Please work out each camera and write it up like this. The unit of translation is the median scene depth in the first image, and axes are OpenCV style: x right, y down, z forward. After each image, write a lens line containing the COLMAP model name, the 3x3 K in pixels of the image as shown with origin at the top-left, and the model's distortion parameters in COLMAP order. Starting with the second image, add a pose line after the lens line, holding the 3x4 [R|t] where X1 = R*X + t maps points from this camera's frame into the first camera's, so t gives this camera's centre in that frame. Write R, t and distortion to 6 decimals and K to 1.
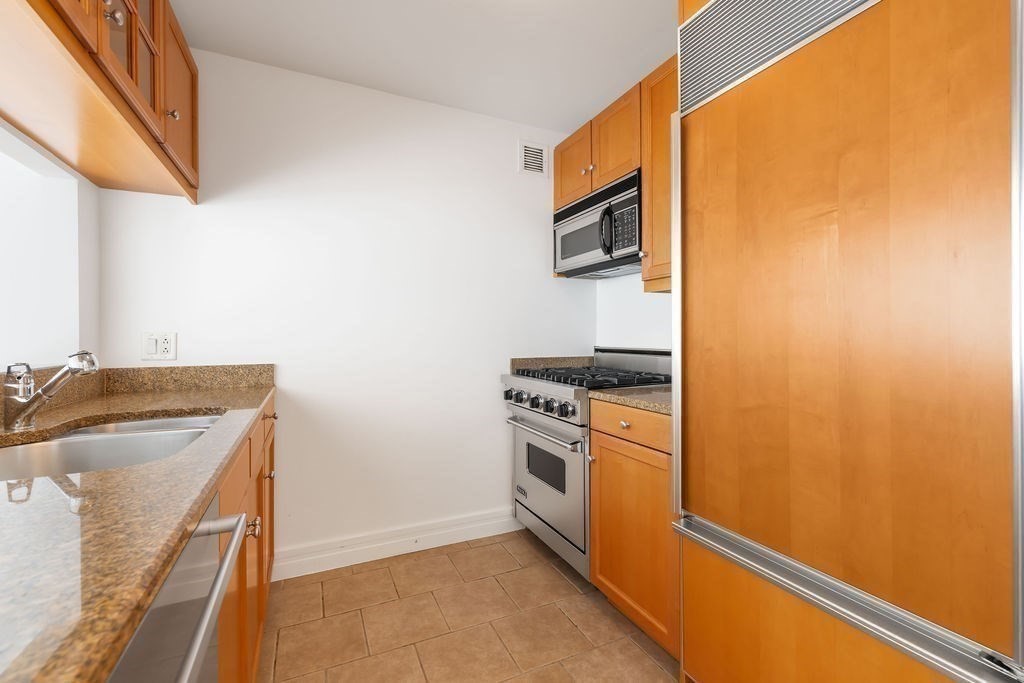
lens RADIAL K [[441.4, 0, 500.9], [0, 441.4, 336.5], [0, 0, 1]] dist [0.021562, 0.000750]
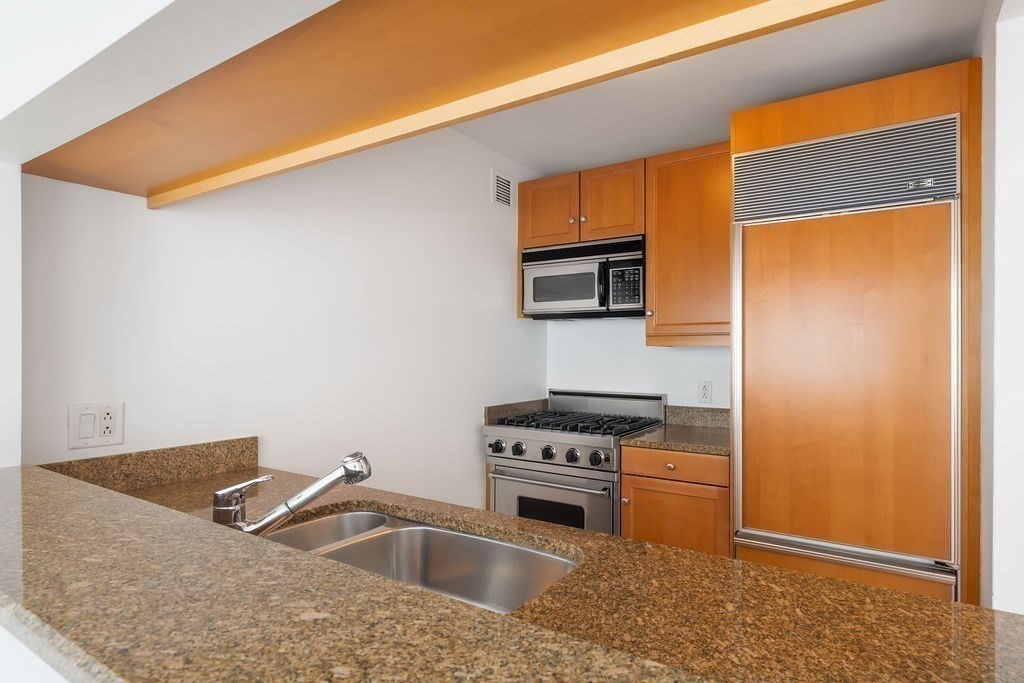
lens RADIAL K [[555.4, 0, 545.8], [0, 555.4, 352.4], [0, 0, 1]] dist [0.003409, 0.000607]
pose [[0.830958, 0.001611, 0.556333, -0.662557], [-0.003476, 0.999991, 0.002296, -0.085180], [-0.556324, -0.003841, 0.830956, -0.026178]]
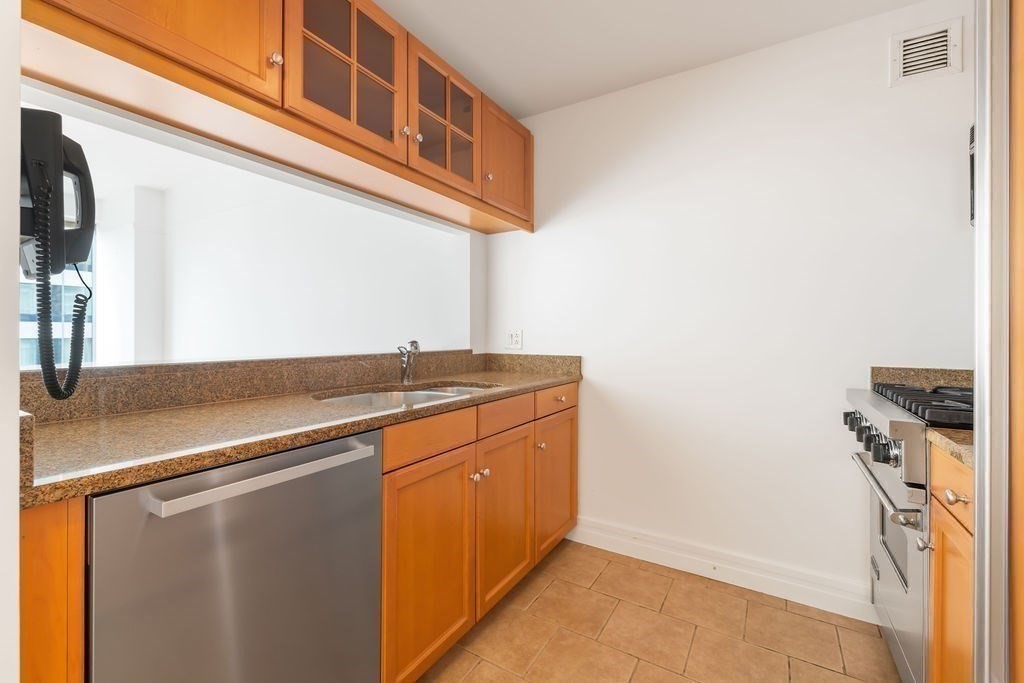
lens RADIAL K [[441.4, 0, 503.6], [0, 441.4, 330.7], [0, 0, 1]] dist [0.021562, 0.000750]
pose [[0.564307, 0.000947, -0.825565, 0.352669], [-0.005395, 0.999982, -0.002541, -0.001134], [0.825548, 0.005888, 0.564302, 0.187265]]
